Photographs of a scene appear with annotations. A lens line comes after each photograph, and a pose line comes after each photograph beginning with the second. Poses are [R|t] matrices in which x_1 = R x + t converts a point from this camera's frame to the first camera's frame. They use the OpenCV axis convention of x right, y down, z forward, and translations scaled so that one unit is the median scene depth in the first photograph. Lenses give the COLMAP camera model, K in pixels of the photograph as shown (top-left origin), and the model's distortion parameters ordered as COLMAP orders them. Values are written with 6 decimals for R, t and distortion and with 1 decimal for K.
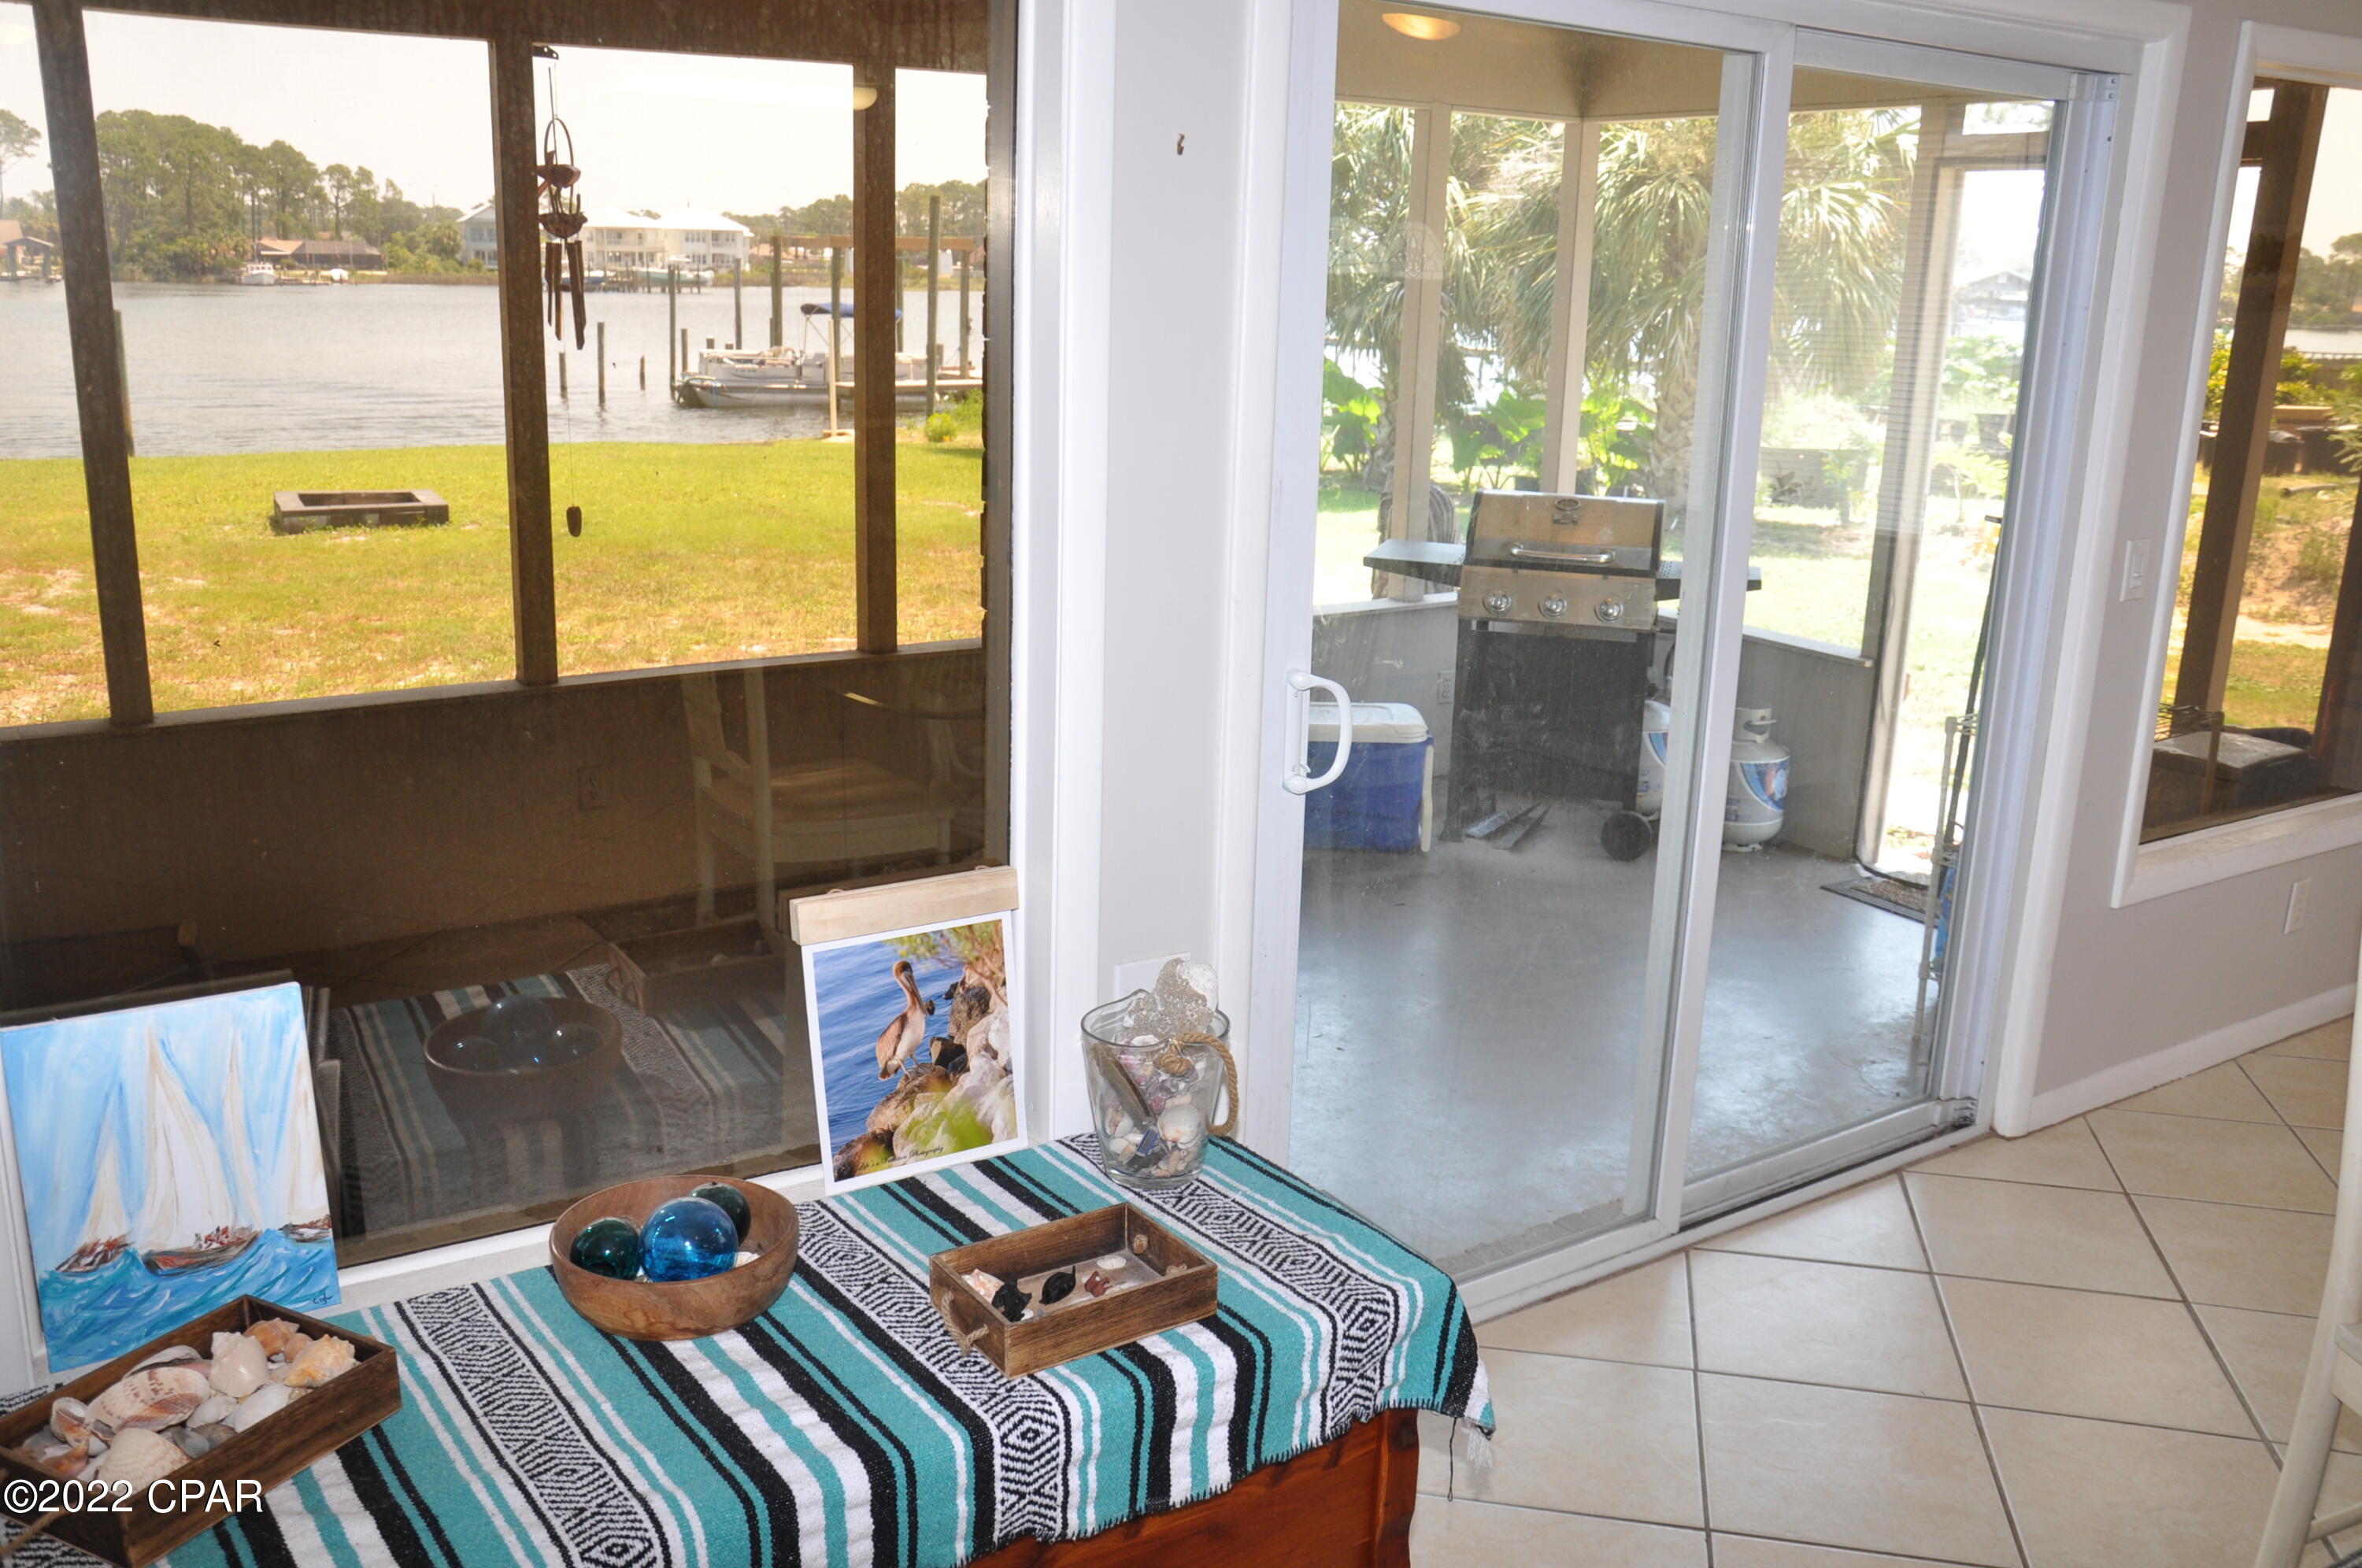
lens RADIAL K [[1954.1, 0, 1174.7], [0, 1954.1, 793.4], [0, 0, 1]] dist [-0.143456, 0.157817]
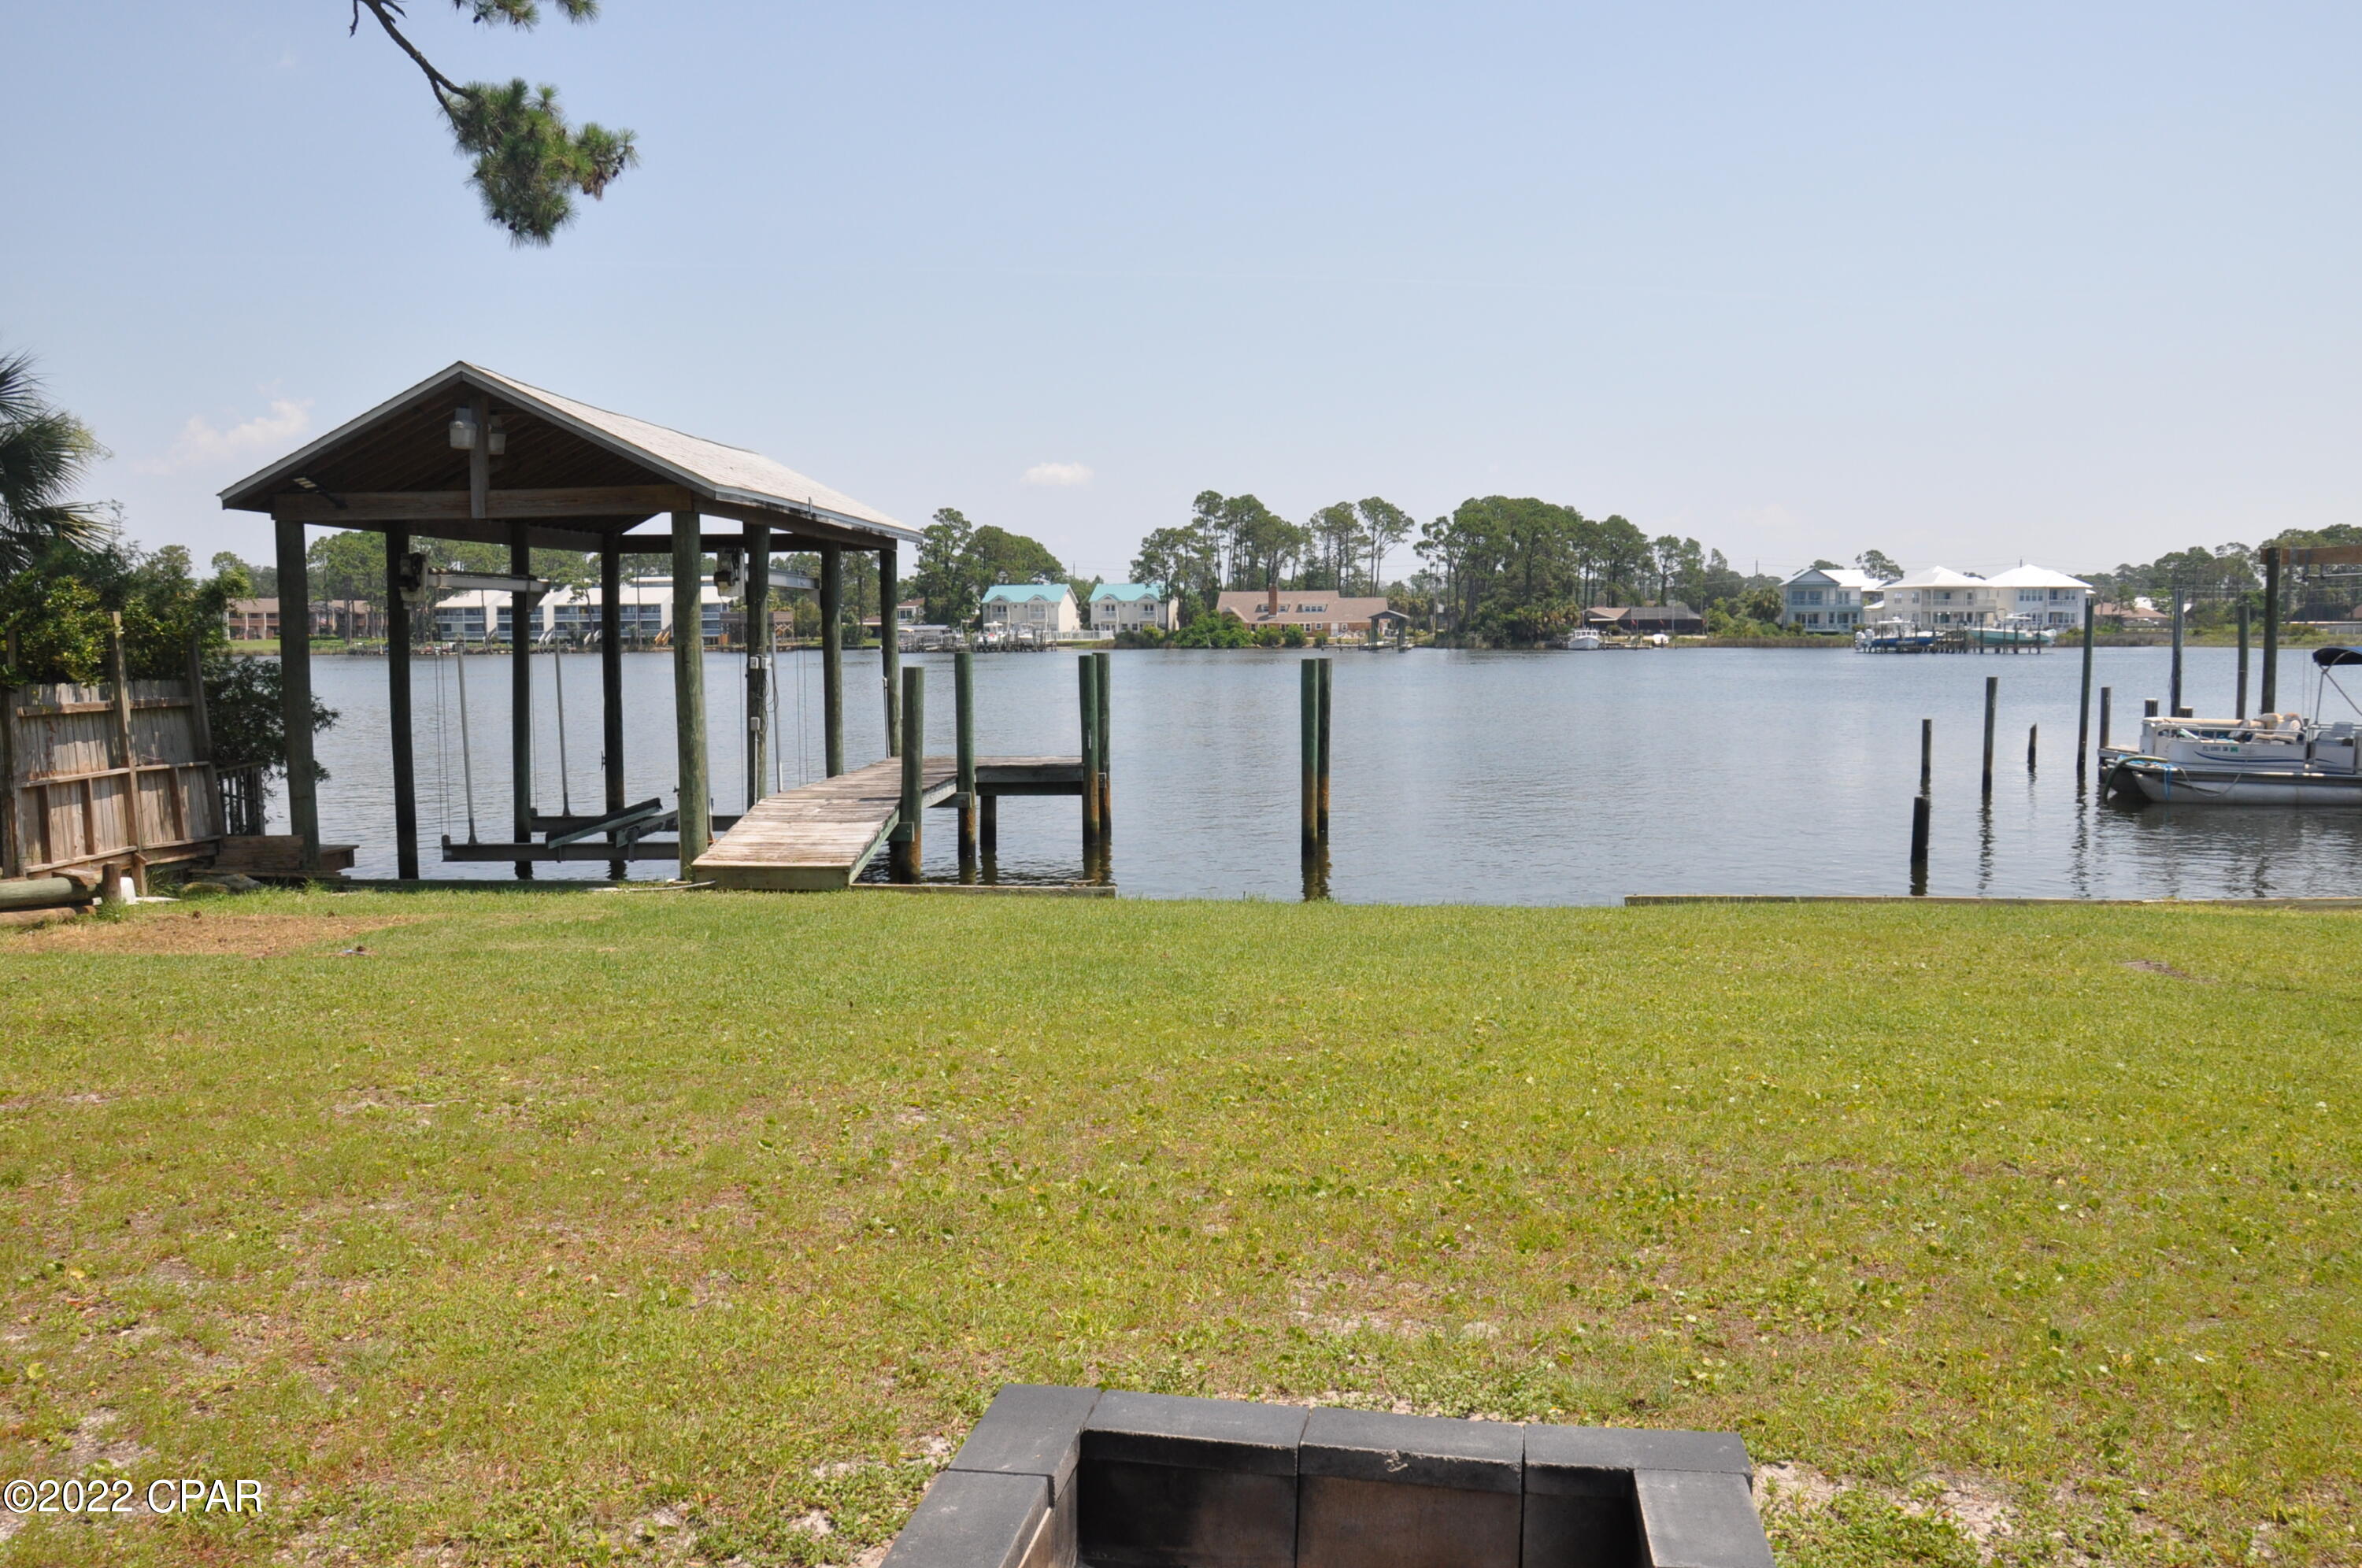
lens RADIAL K [[1990.0, 0, 1172.2], [0, 1990.0, 793.1], [0, 0, 1]] dist [-0.135242, 0.145843]
pose [[0.799052, 0.015347, -0.601066, -0.021463], [-0.127061, 0.981408, -0.143856, -0.012654], [0.587683, 0.191320, 0.786146, 0.053988]]
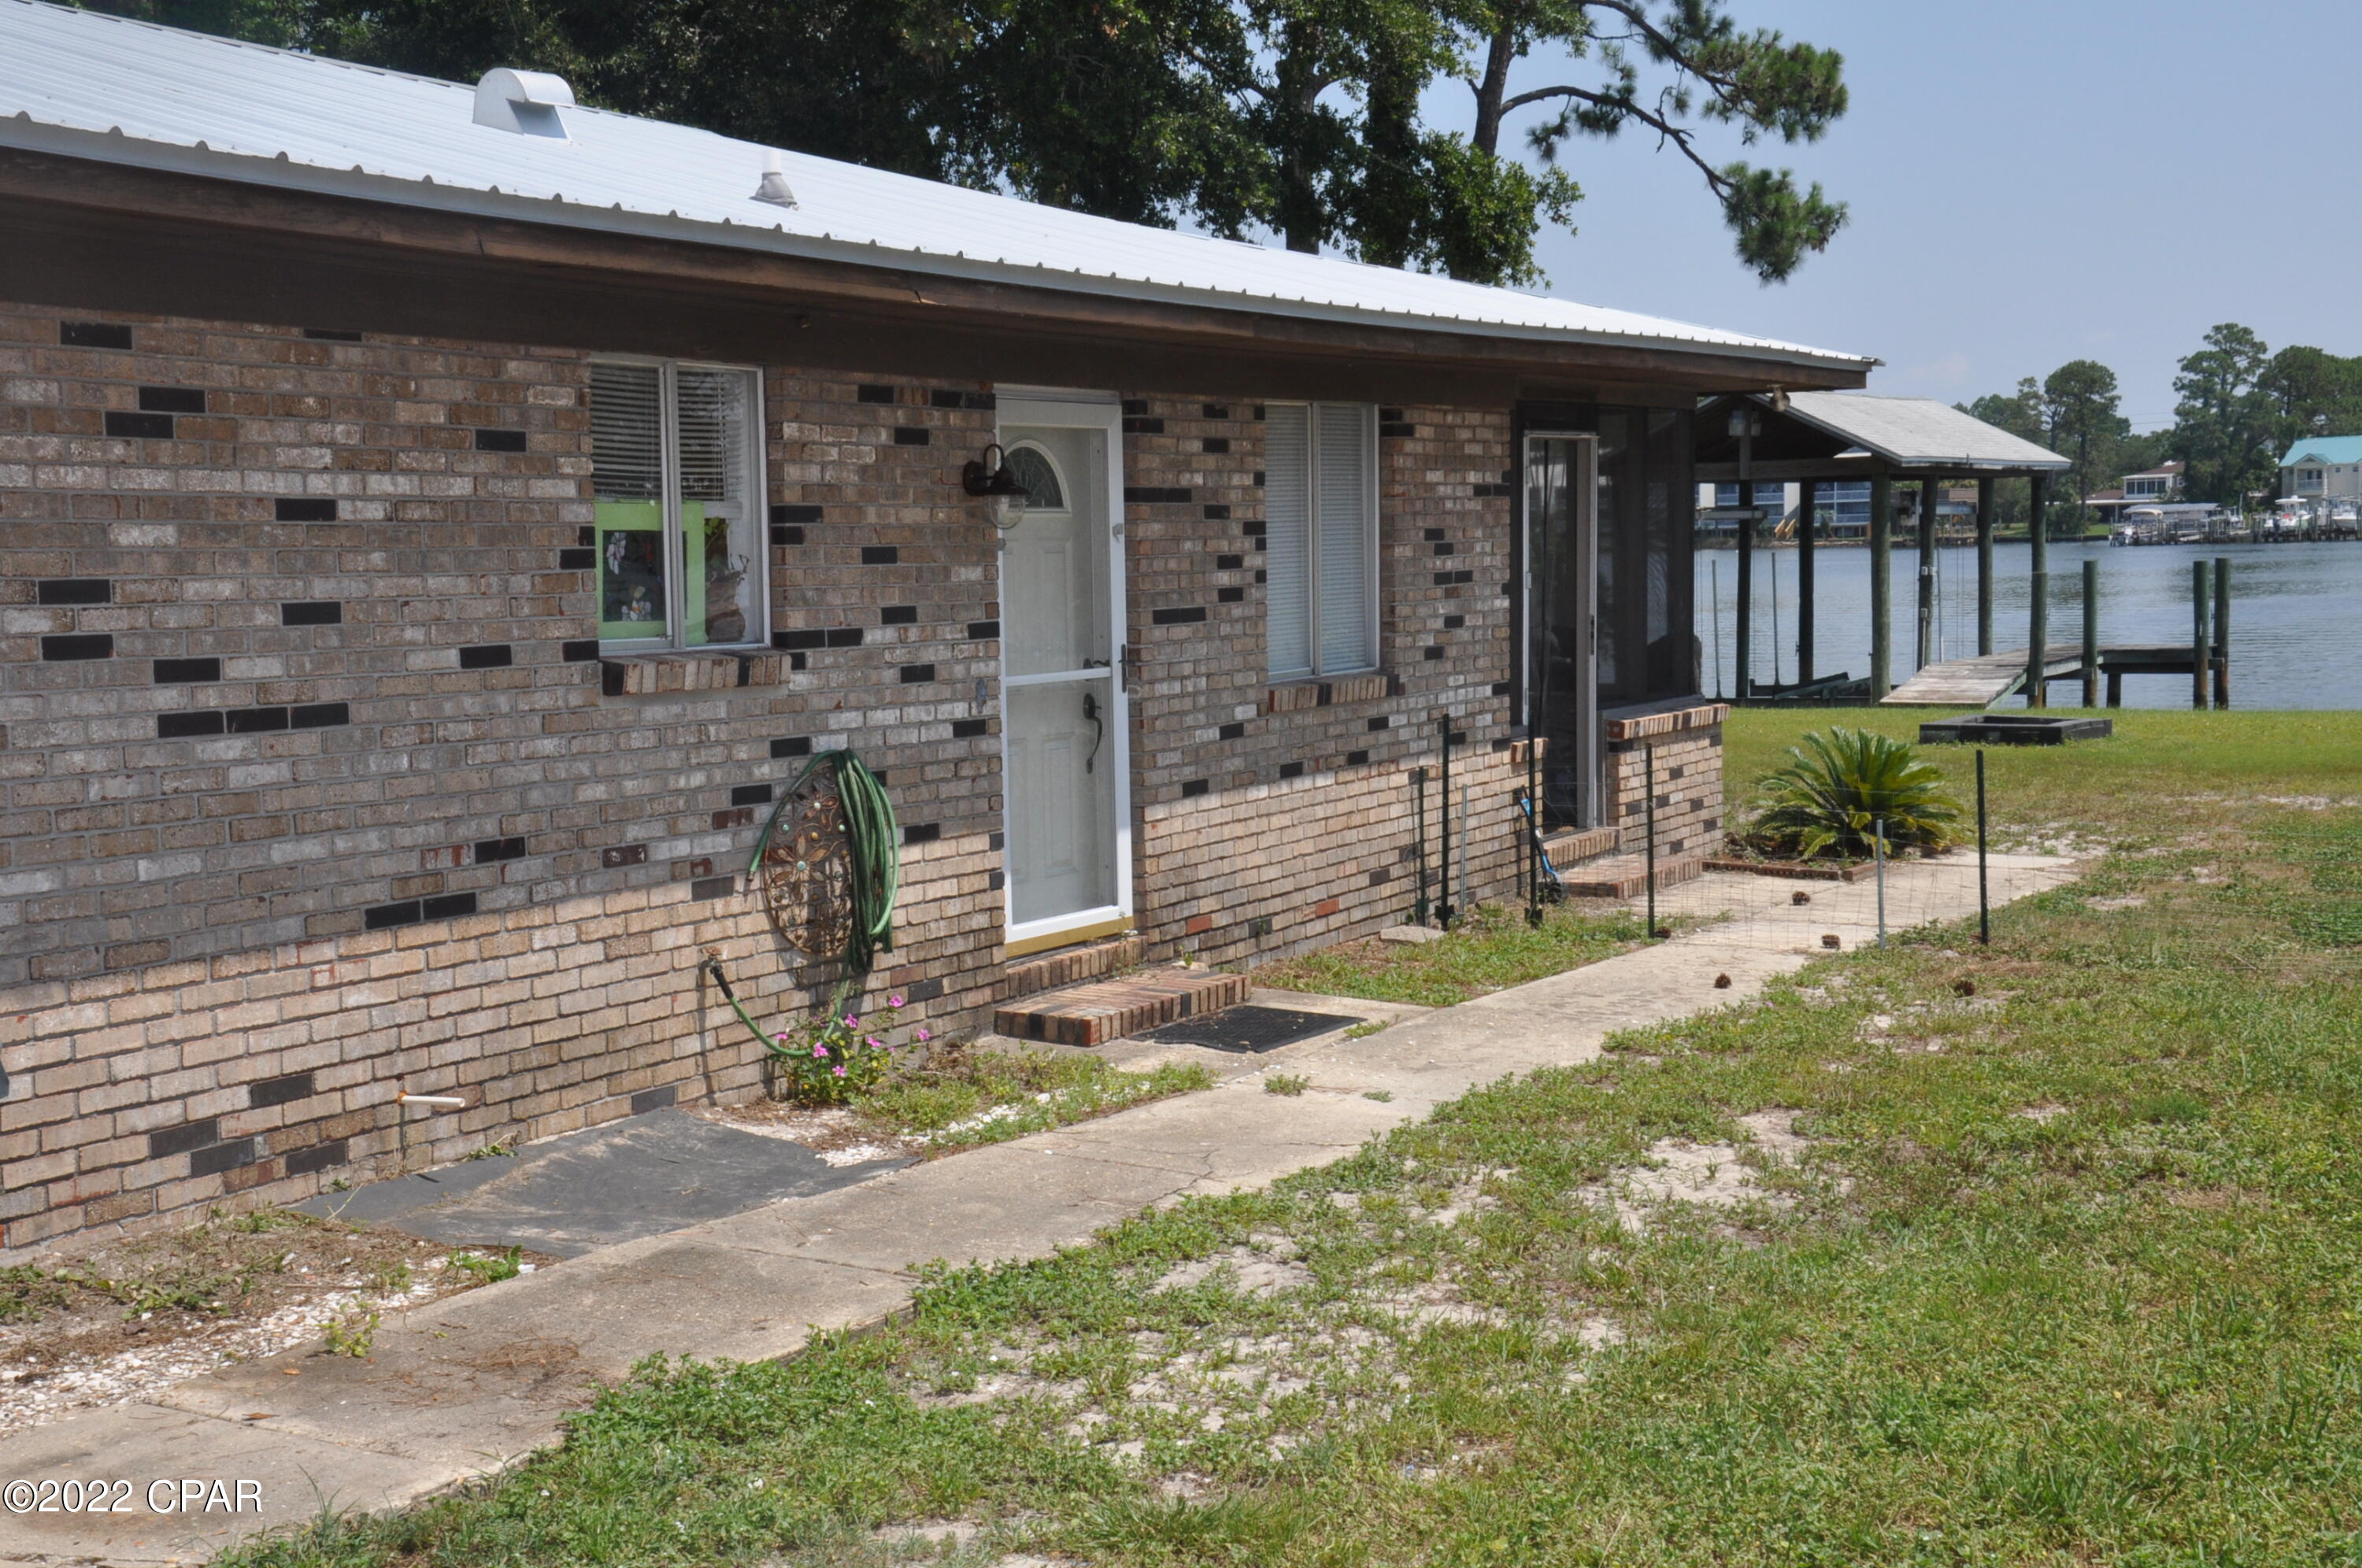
lens RADIAL K [[2984.2, 0, 1181.0], [0, 2984.2, 784.0], [0, 0, 1]] dist [0.132552, 0.072160]
pose [[0.460356, 0.035863, -0.887010, 0.056387], [-0.196606, 0.978490, -0.062477, 0.005233], [0.865689, 0.203153, 0.457505, -0.012182]]
